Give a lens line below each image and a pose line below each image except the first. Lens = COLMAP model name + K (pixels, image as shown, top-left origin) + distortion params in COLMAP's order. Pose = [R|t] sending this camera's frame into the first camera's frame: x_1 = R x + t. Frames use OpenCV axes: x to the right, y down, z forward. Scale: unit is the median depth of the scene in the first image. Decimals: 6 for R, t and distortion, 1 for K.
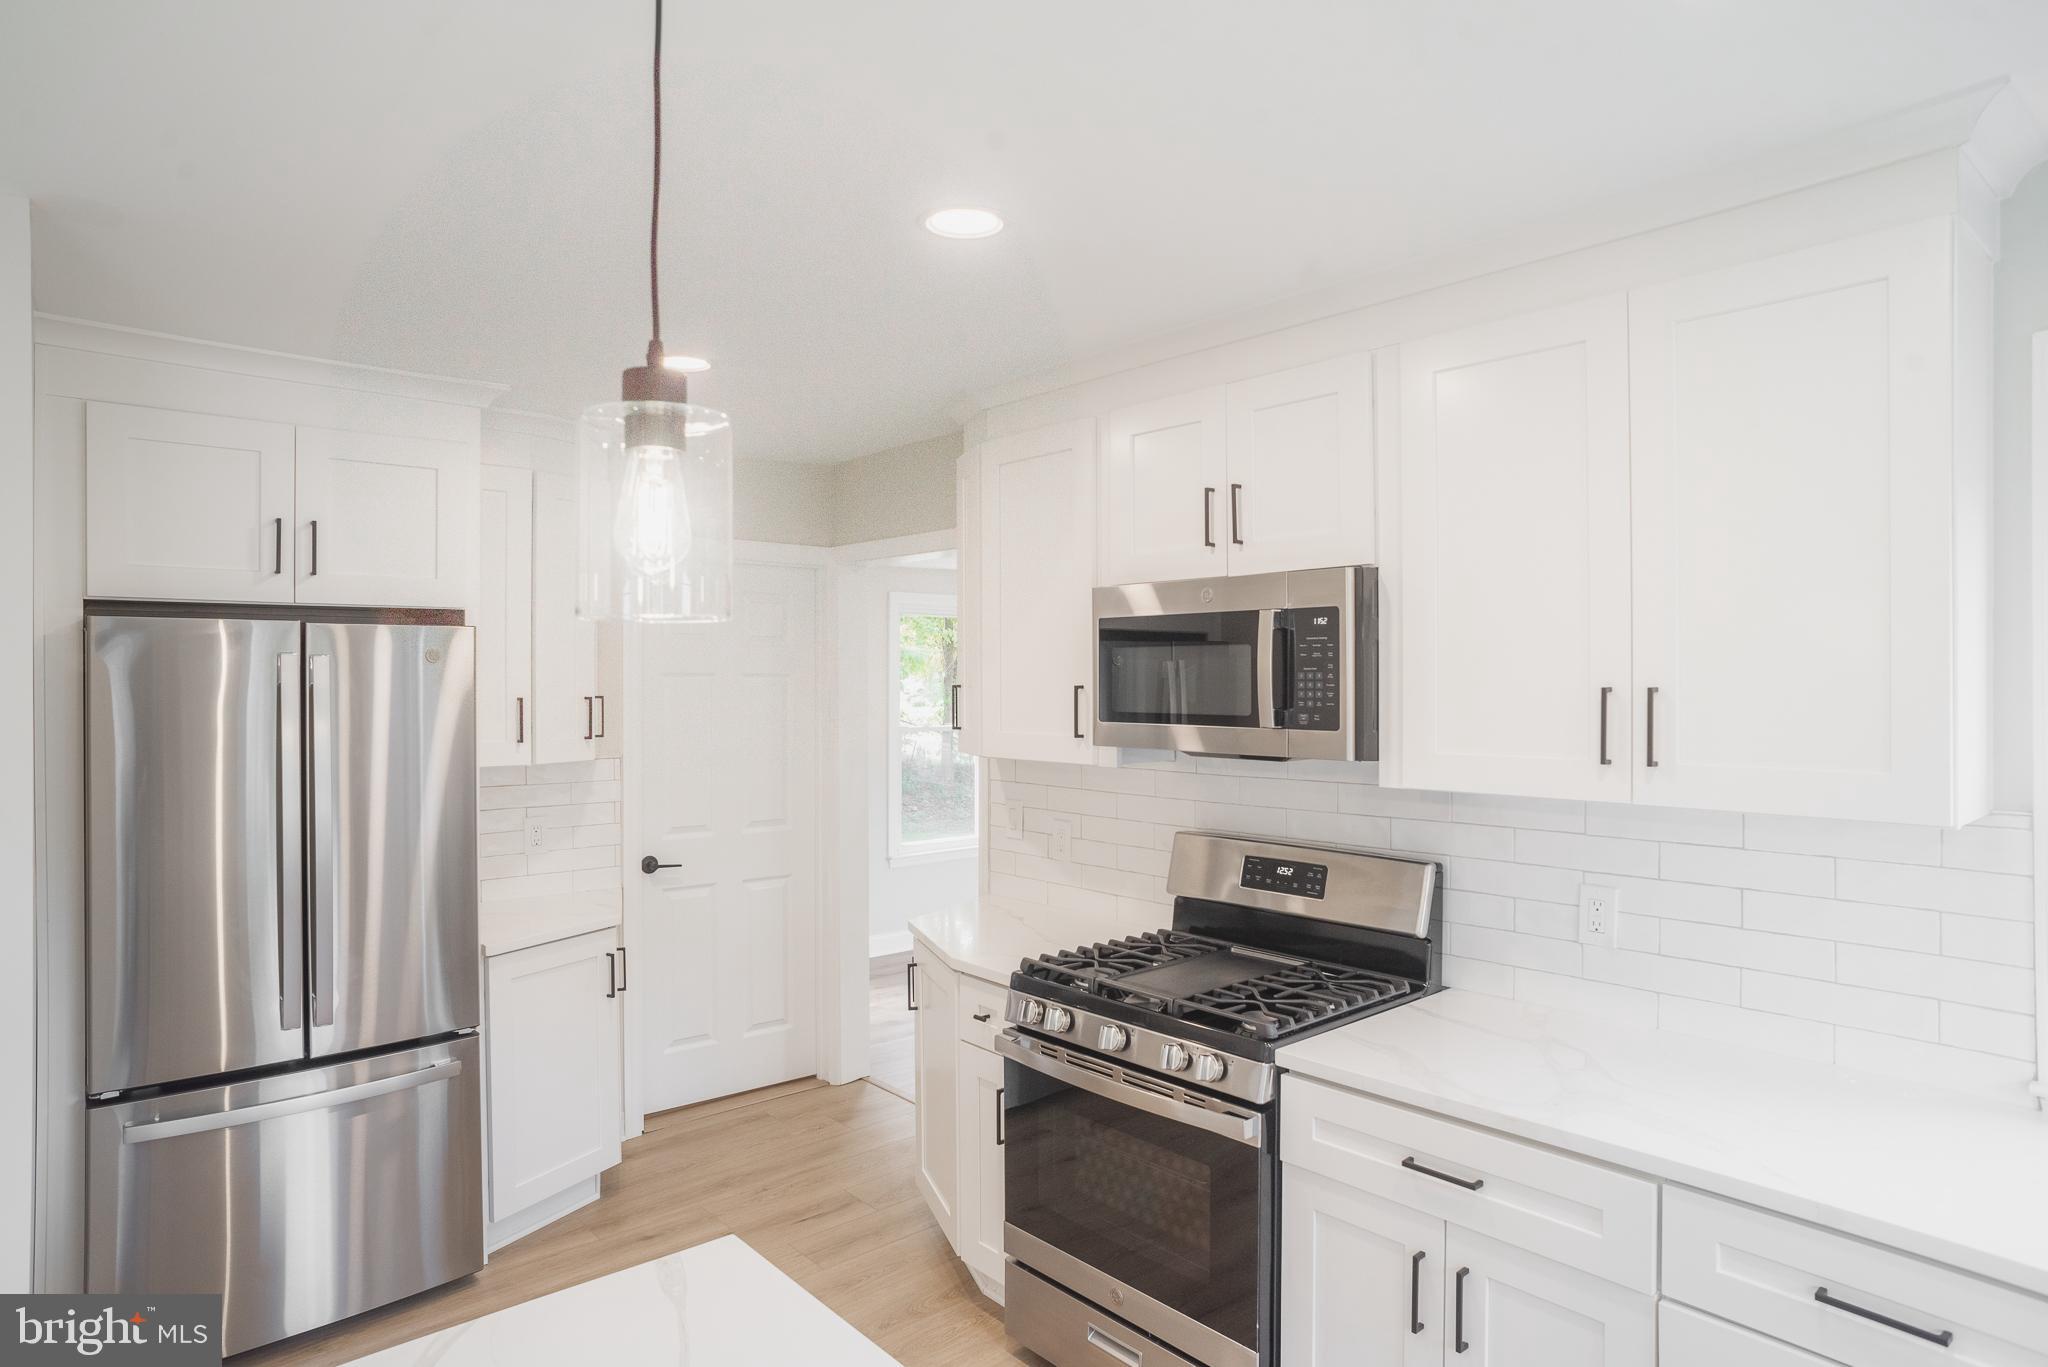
lens RADIAL K [[1177.9, 0, 1016.0], [0, 1177.9, 675.4], [0, 0, 1]] dist [-0.097022, 0.070424]
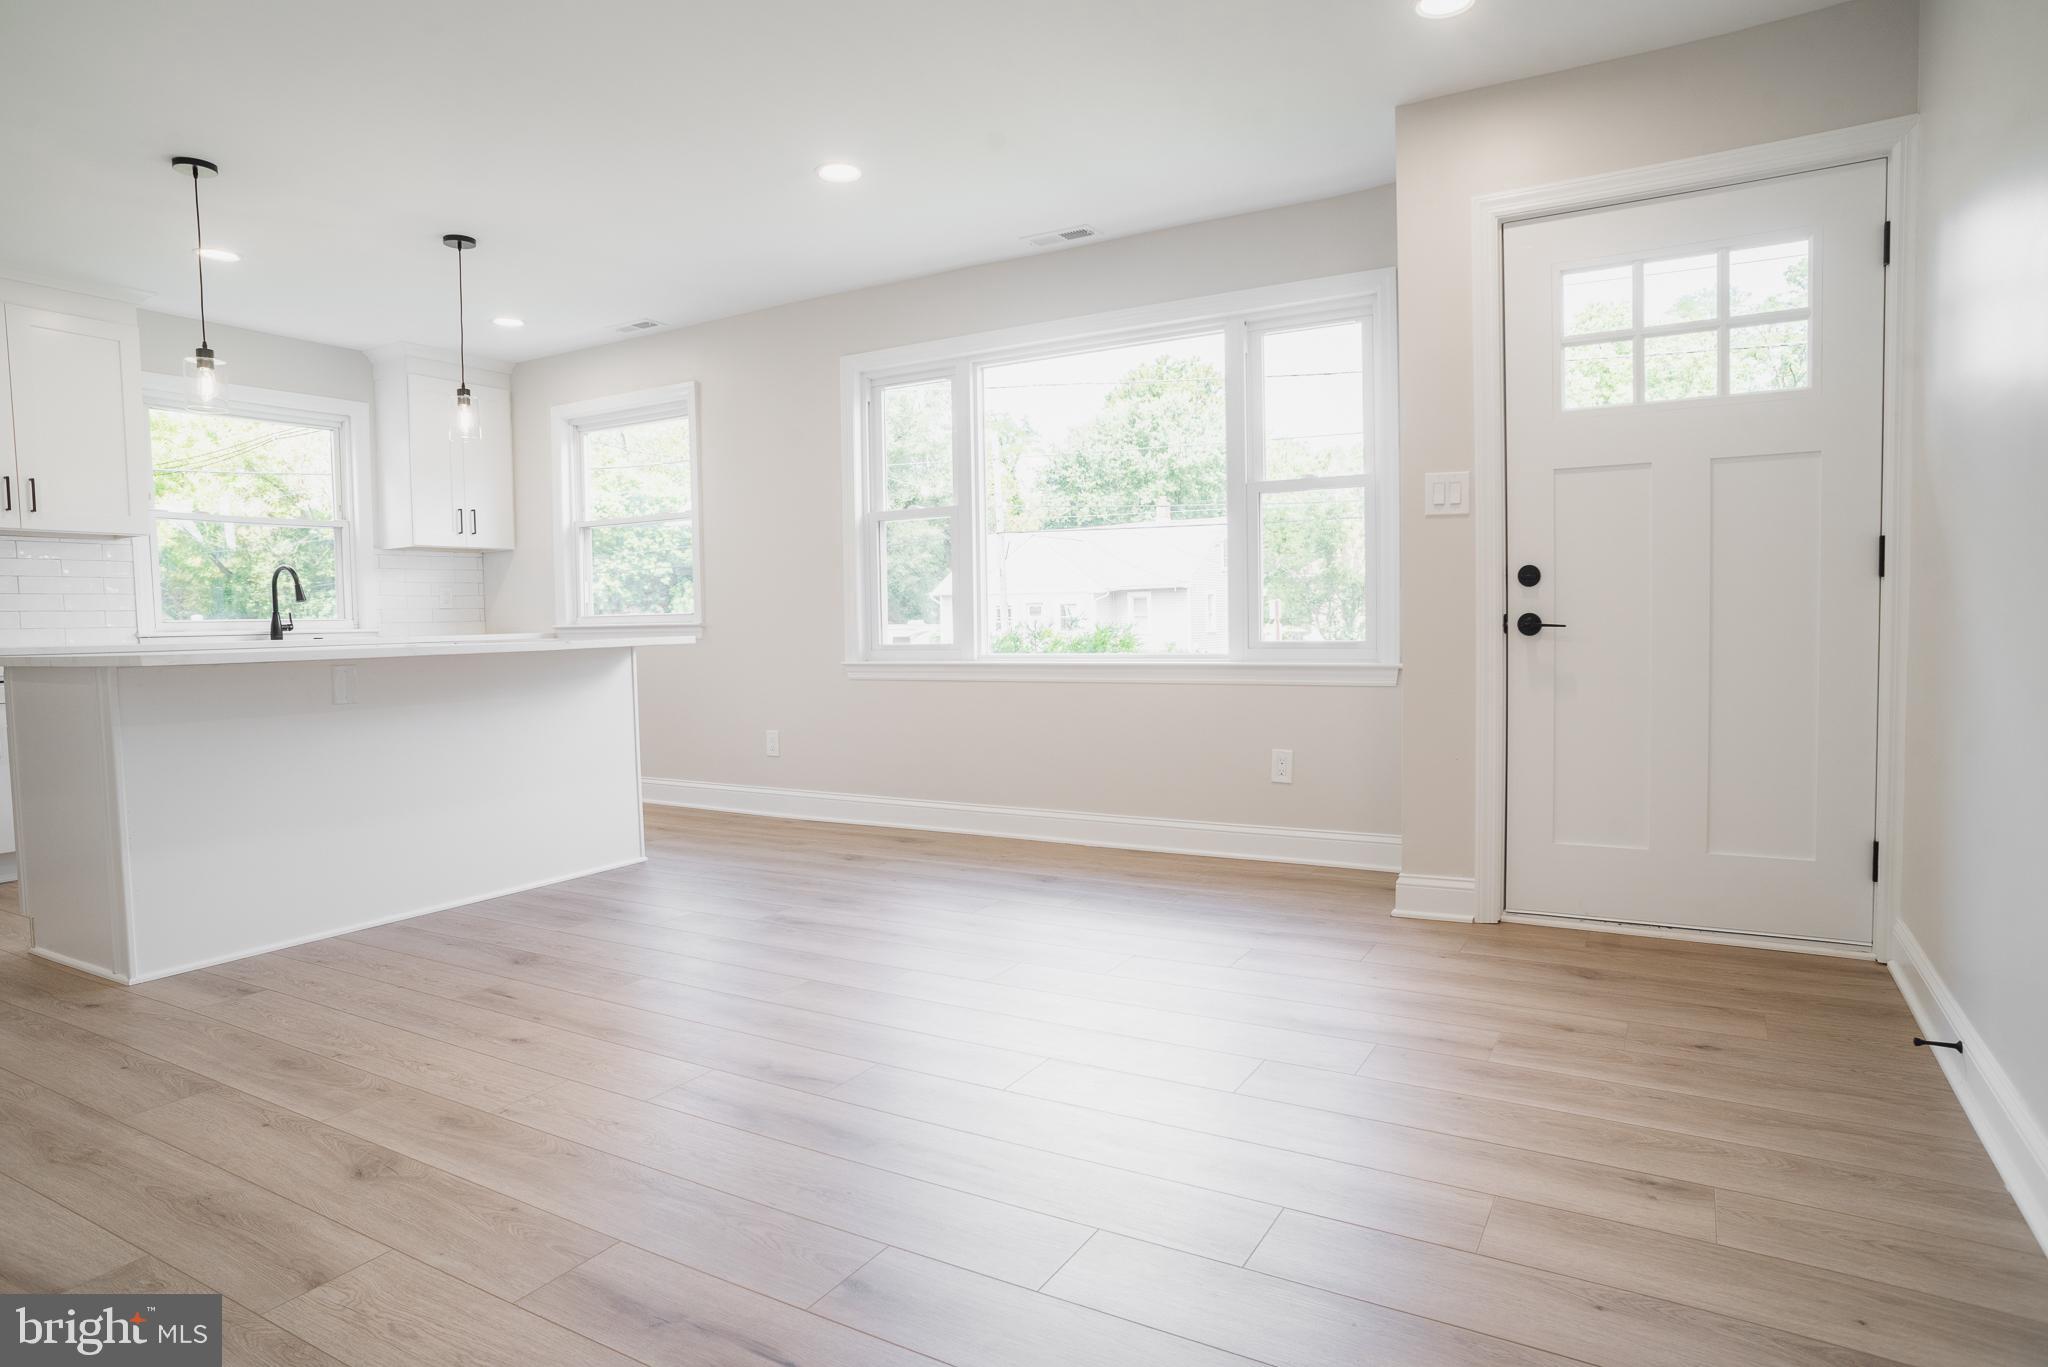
lens RADIAL K [[1177.9, 0, 1016.0], [0, 1177.9, 675.4], [0, 0, 1]] dist [-0.097022, 0.070424]
pose [[-0.316810, -0.040202, 0.947637, -1.887809], [0.018139, 0.998662, 0.048431, 0.273426], [-0.948316, 0.032533, -0.315657, -0.142059]]
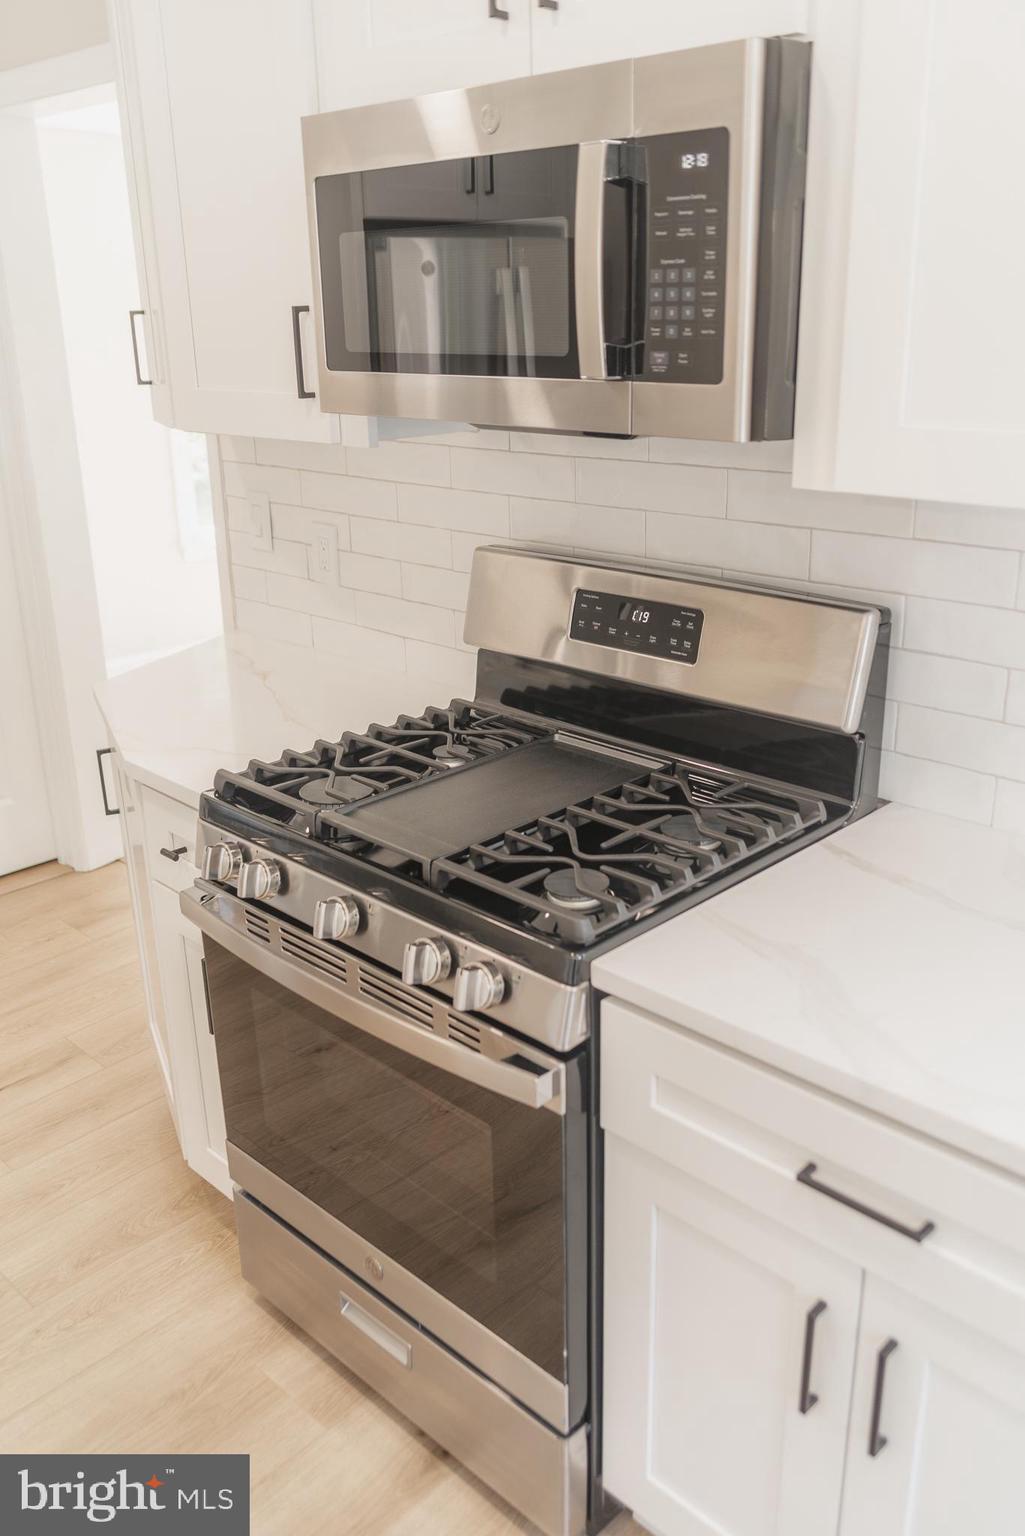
lens RADIAL K [[1293.0, 0, 512.5], [0, 1293.0, 768.0], [0, 0, 1]] dist [-0.002145, -0.011408]
pose [[0.996285, -0.045202, 0.073304, 0.125158], [0.017652, 0.940290, 0.339916, 0.009527], [-0.084292, -0.337359, 0.937595, 0.380585]]
